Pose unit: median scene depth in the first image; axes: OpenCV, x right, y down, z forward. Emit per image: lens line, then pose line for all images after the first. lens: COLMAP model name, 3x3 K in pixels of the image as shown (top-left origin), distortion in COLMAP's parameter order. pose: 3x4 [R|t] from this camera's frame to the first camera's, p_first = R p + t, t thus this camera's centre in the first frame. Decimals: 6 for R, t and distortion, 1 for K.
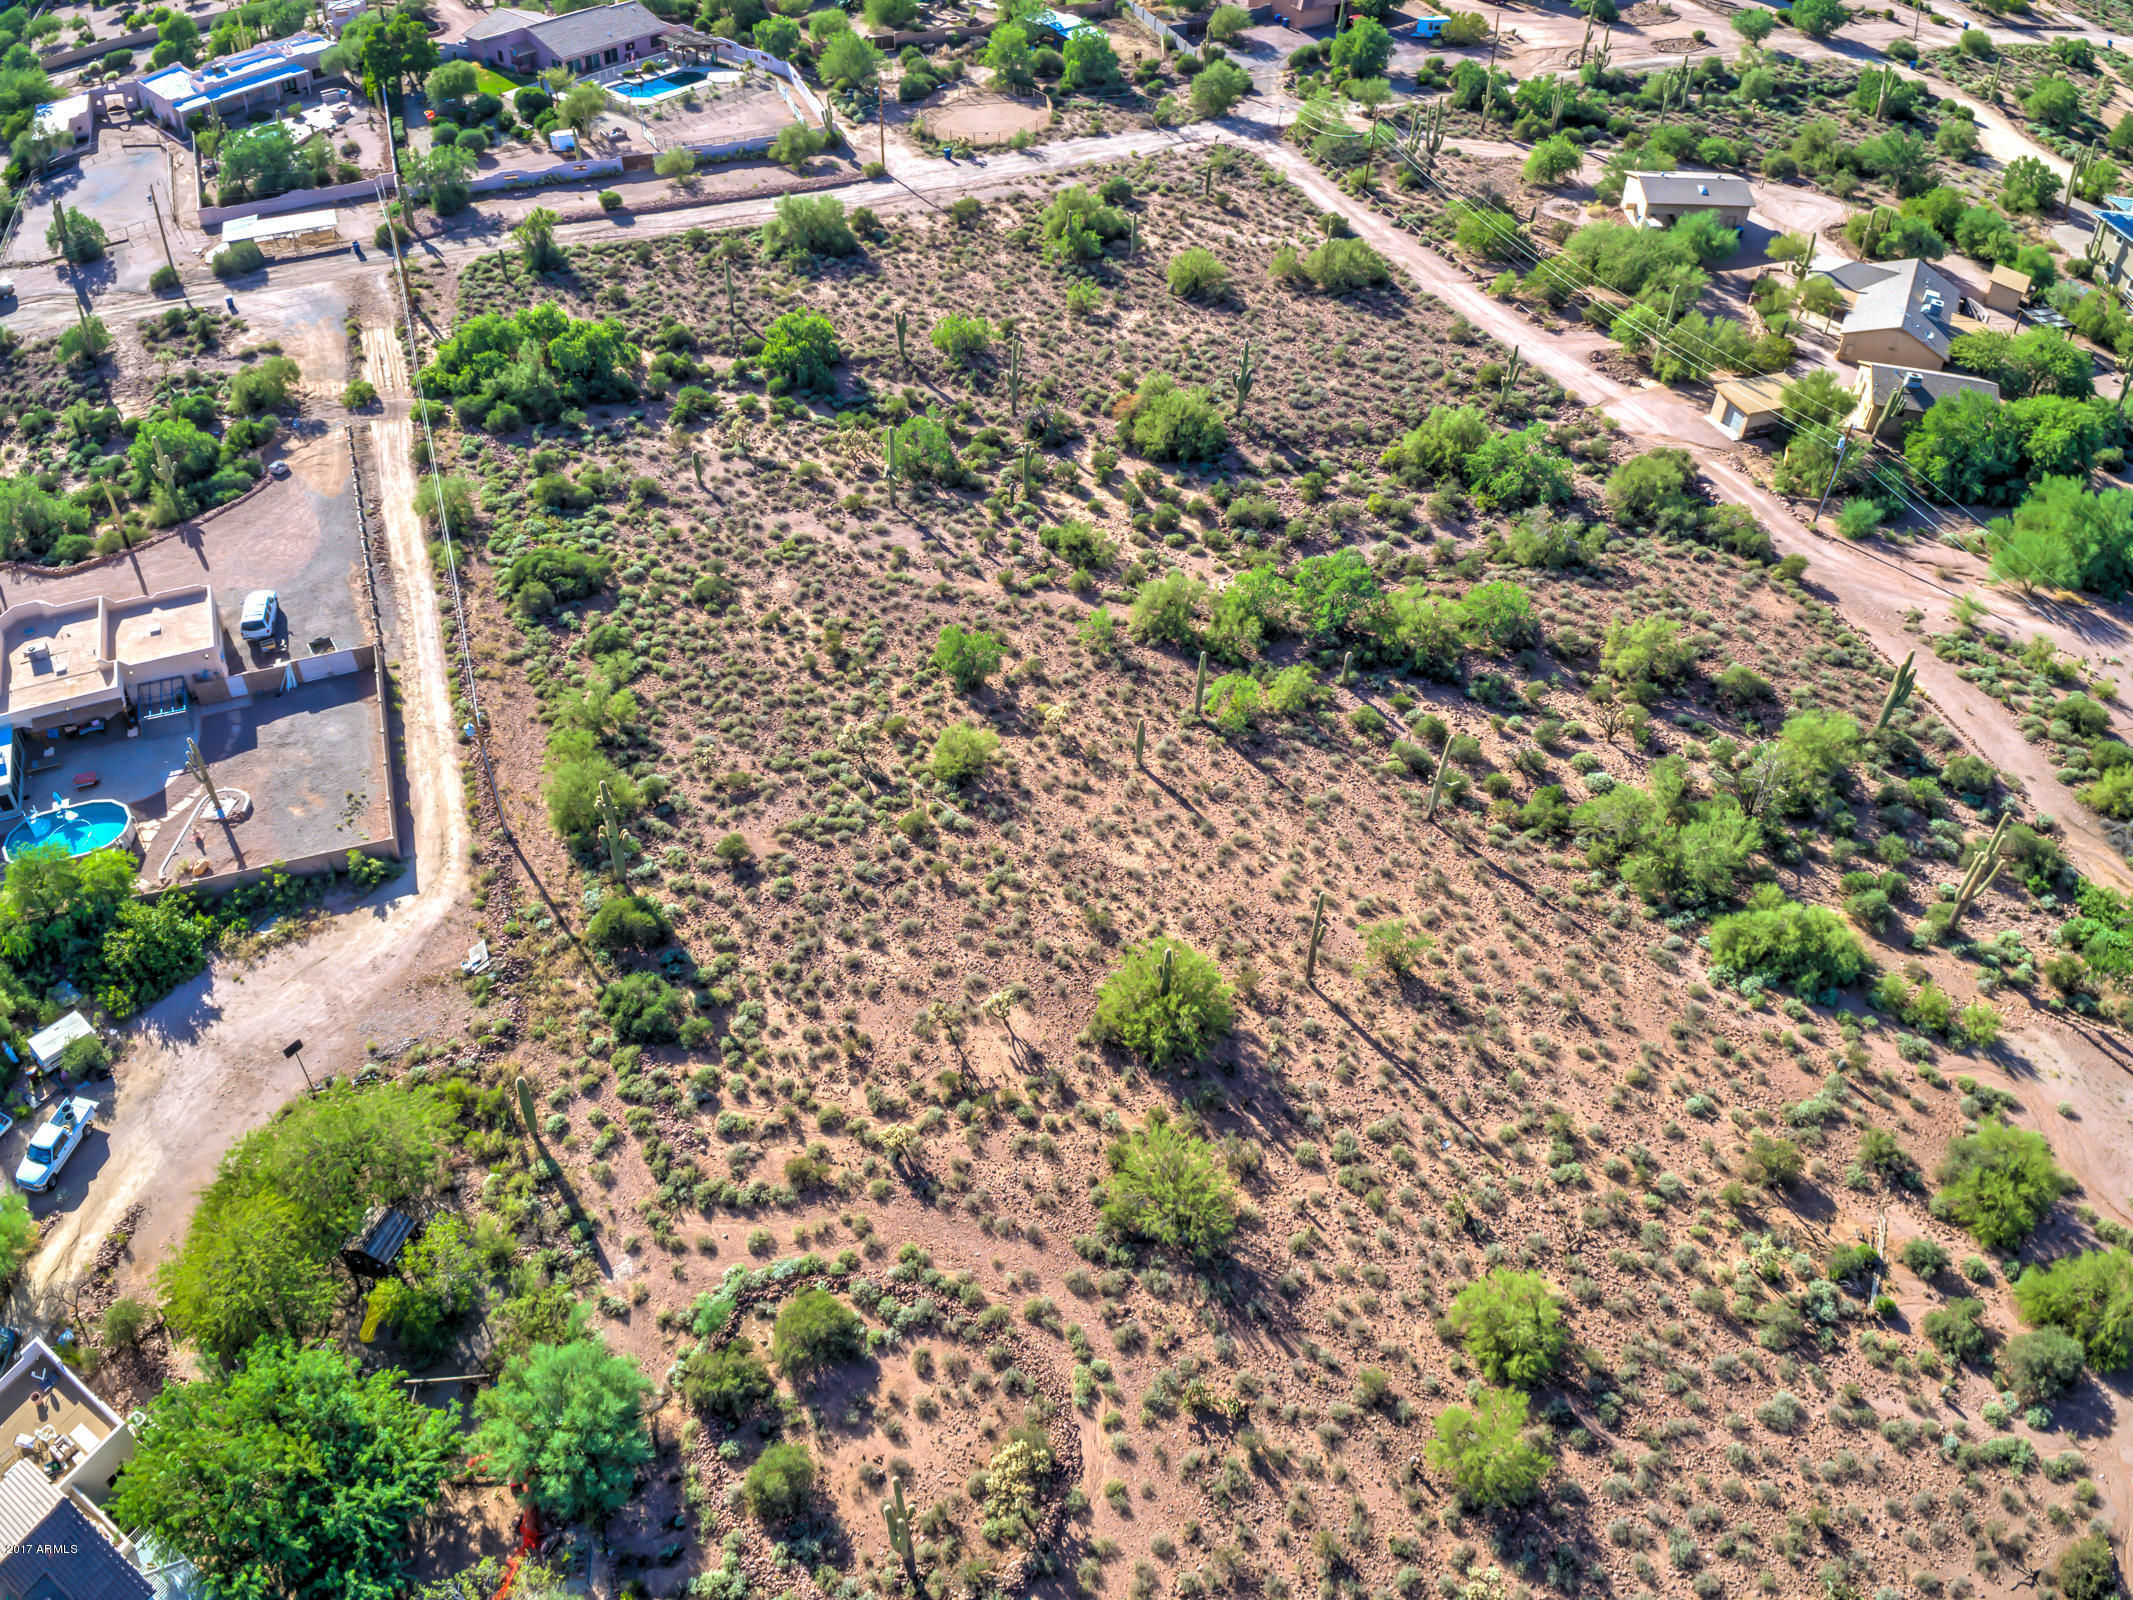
lens RADIAL K [[1574.4, 0, 1071.4], [0, 1574.4, 758.8], [0, 0, 1]] dist [0.232514, -0.502045]
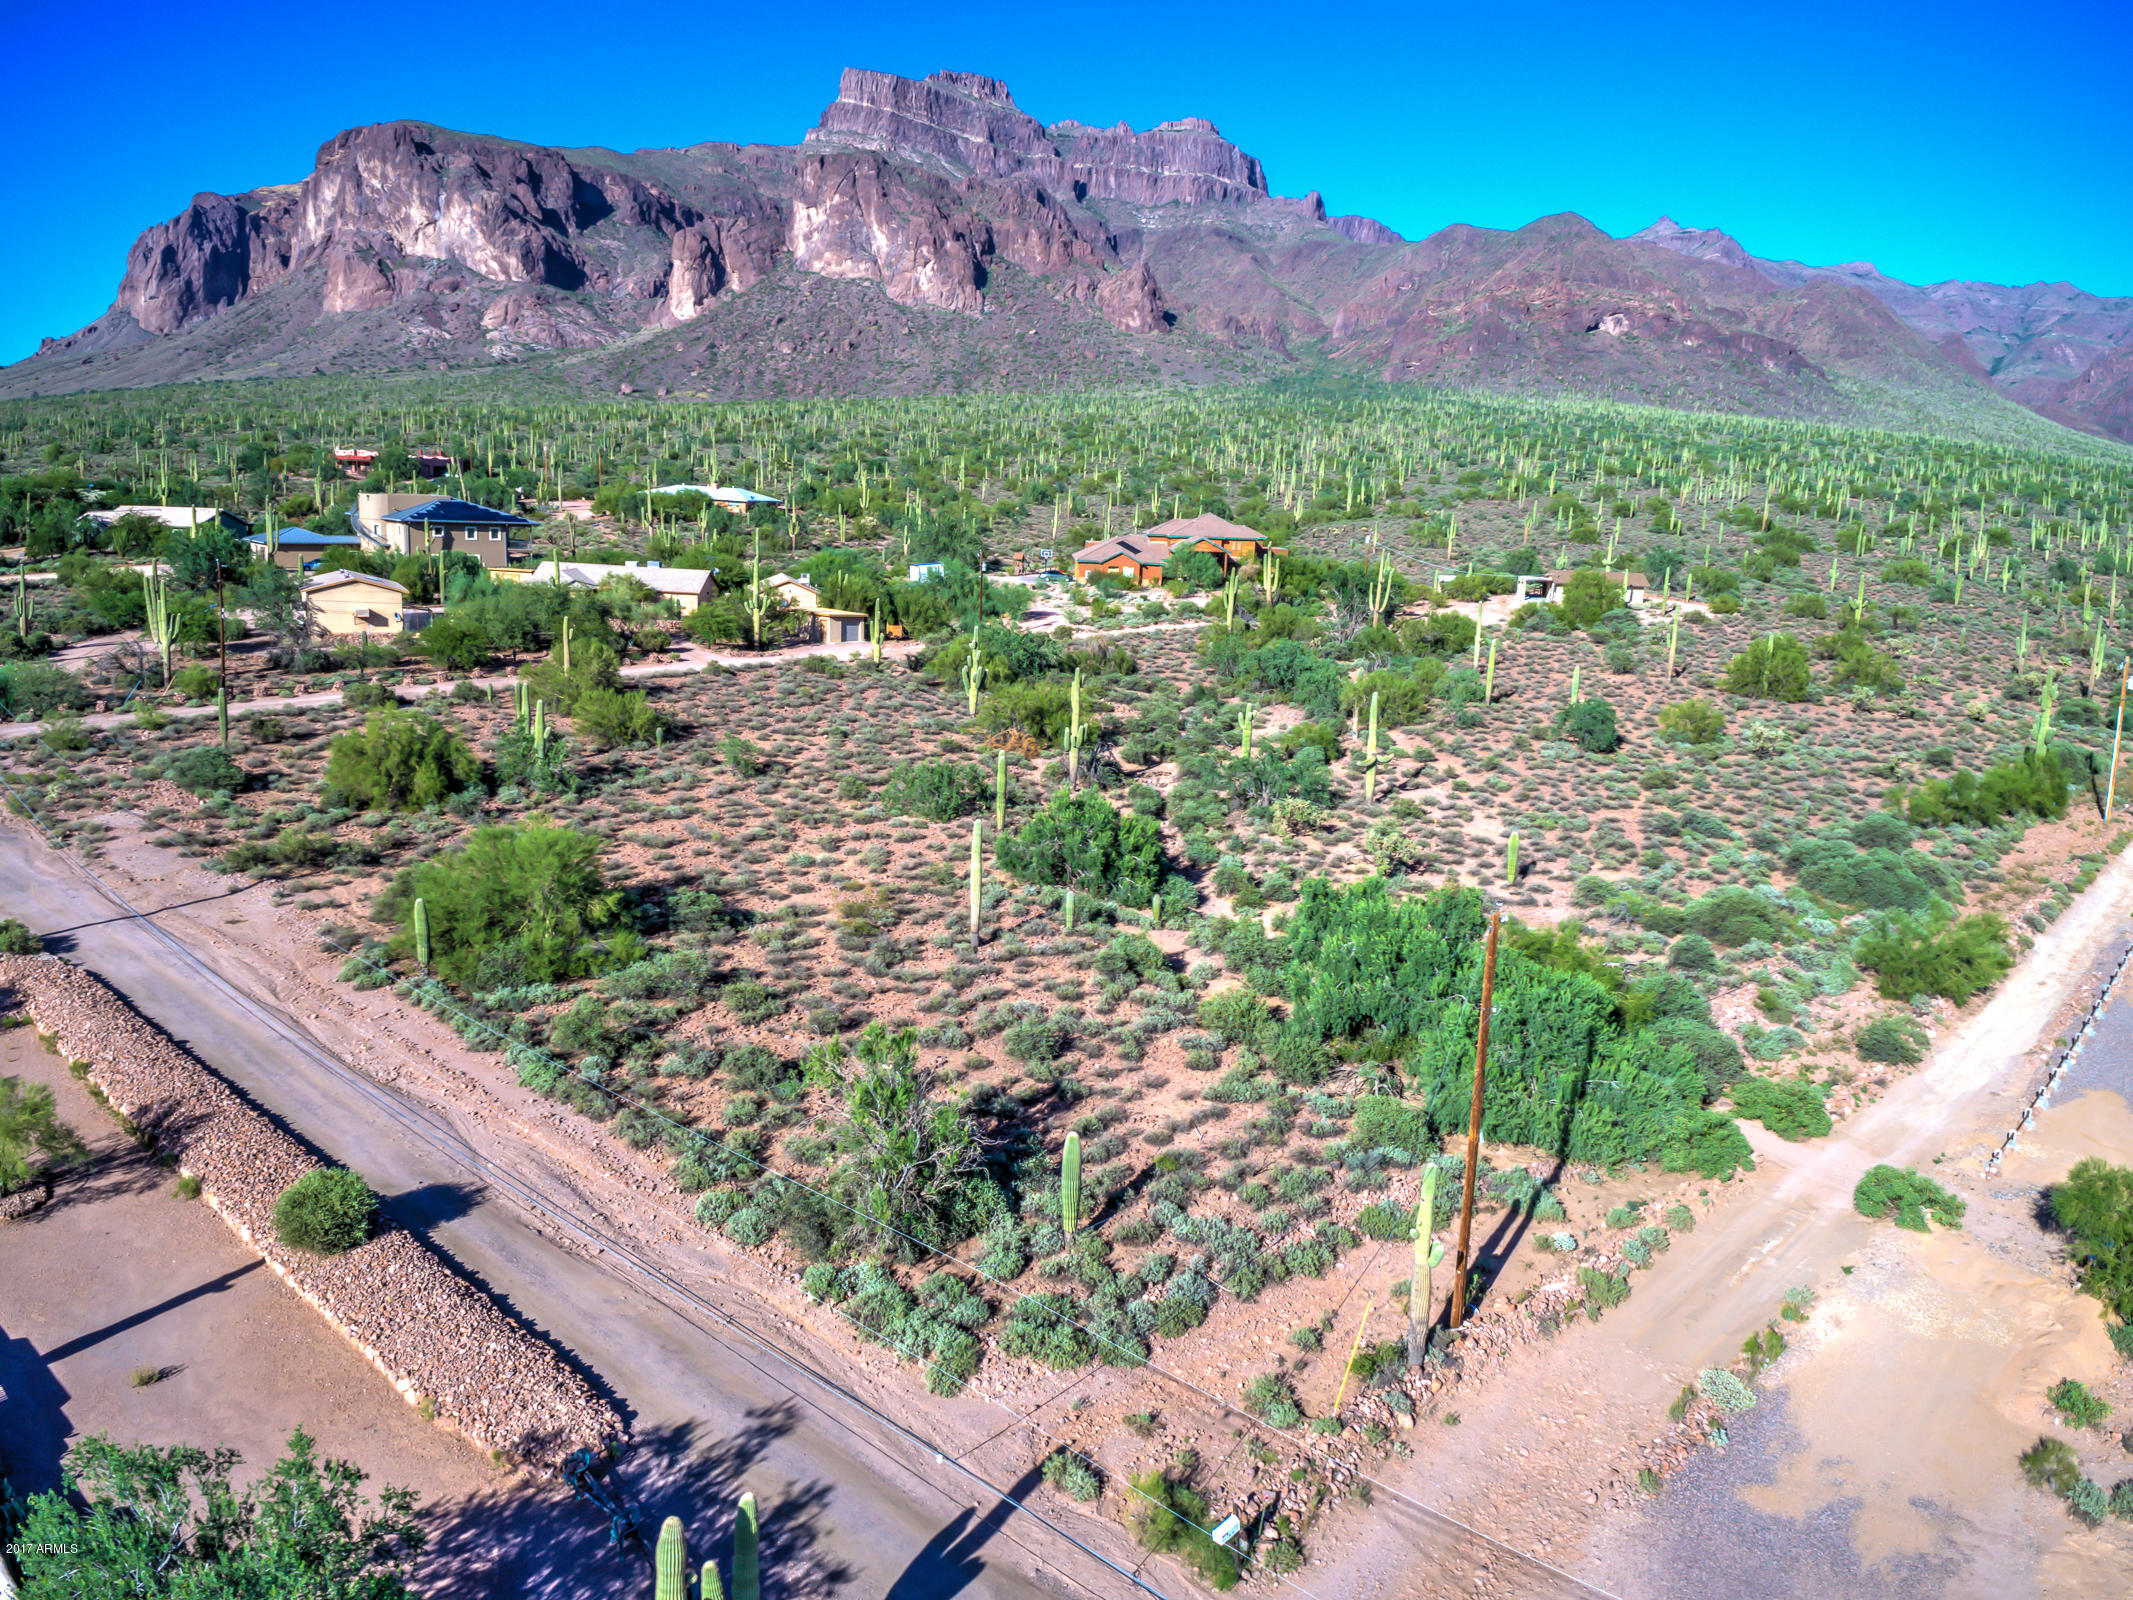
lens RADIAL K [[1567.1, 0, 1057.3], [0, 1567.1, 835.1], [0, 0, 1]] dist [0.236092, -0.531424]
pose [[-0.440542, -0.238260, 0.865537, -0.885599], [0.548605, 0.691715, 0.469641, -0.742213], [-0.710602, 0.681735, -0.174019, 1.590473]]
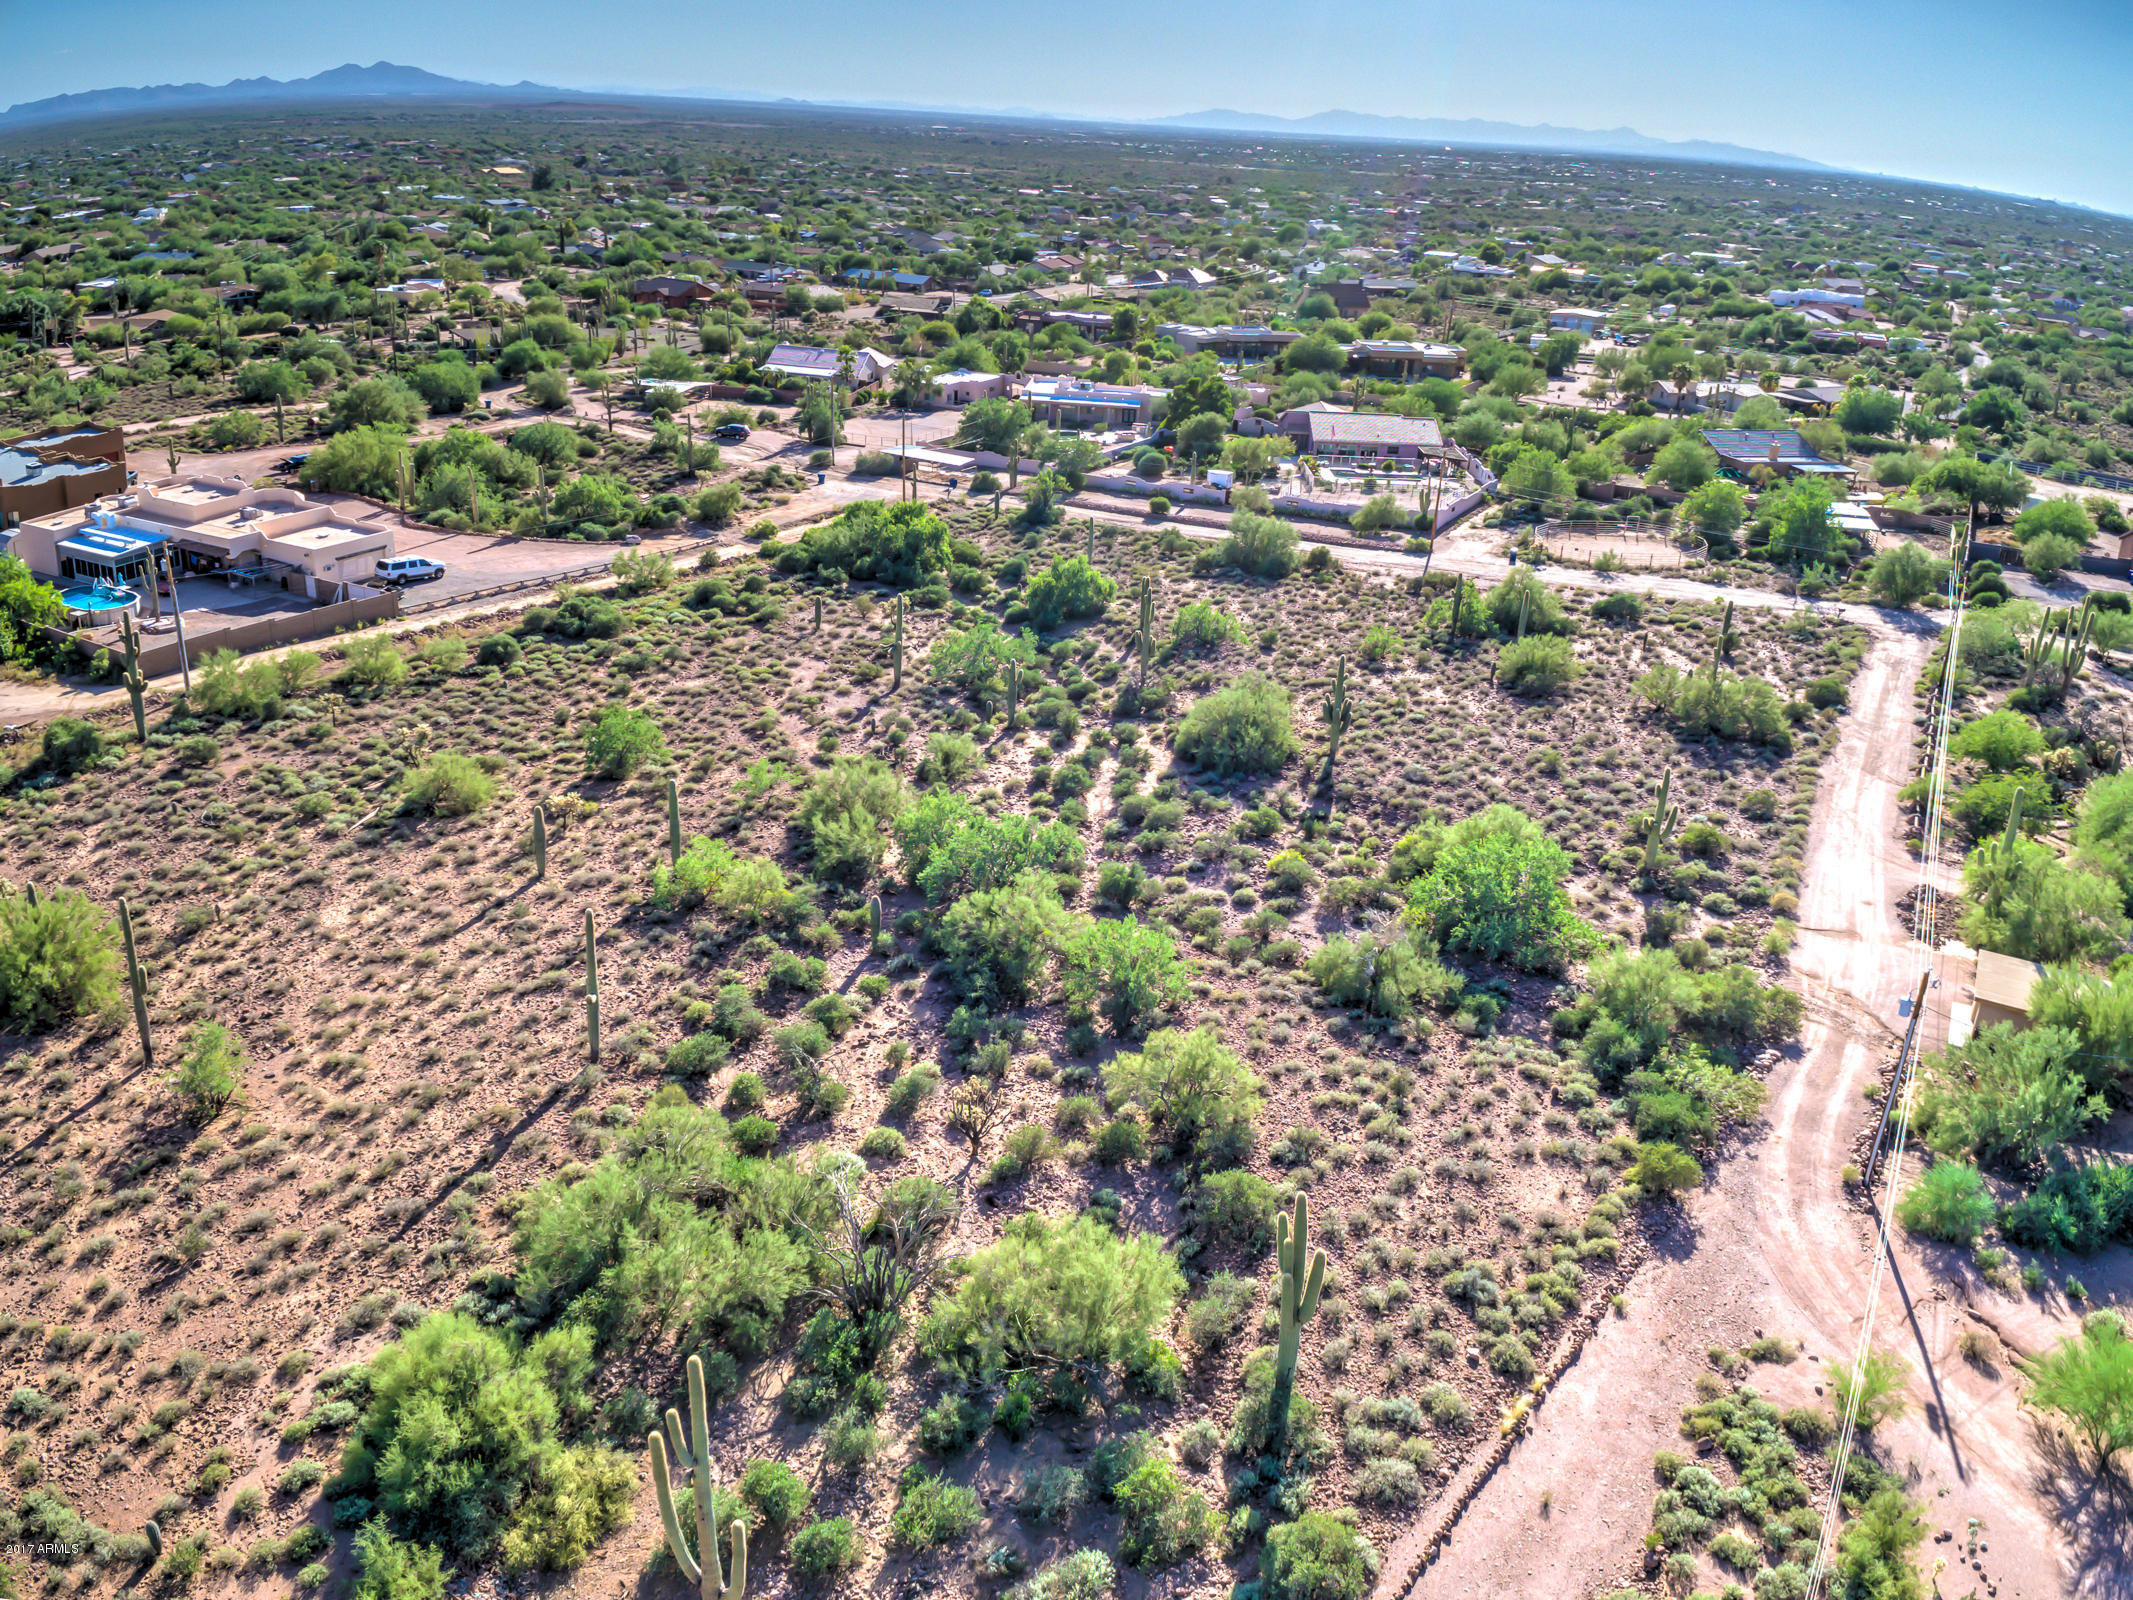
lens RADIAL K [[1566.1, 0, 1097.5], [0, 1566.1, 788.8], [0, 0, 1]] dist [0.228141, -0.491188]
pose [[0.655066, 0.301233, -0.692926, 0.749173], [-0.524036, 0.841801, -0.129451, -0.073486], [0.544311, 0.447917, 0.709293, 0.596620]]
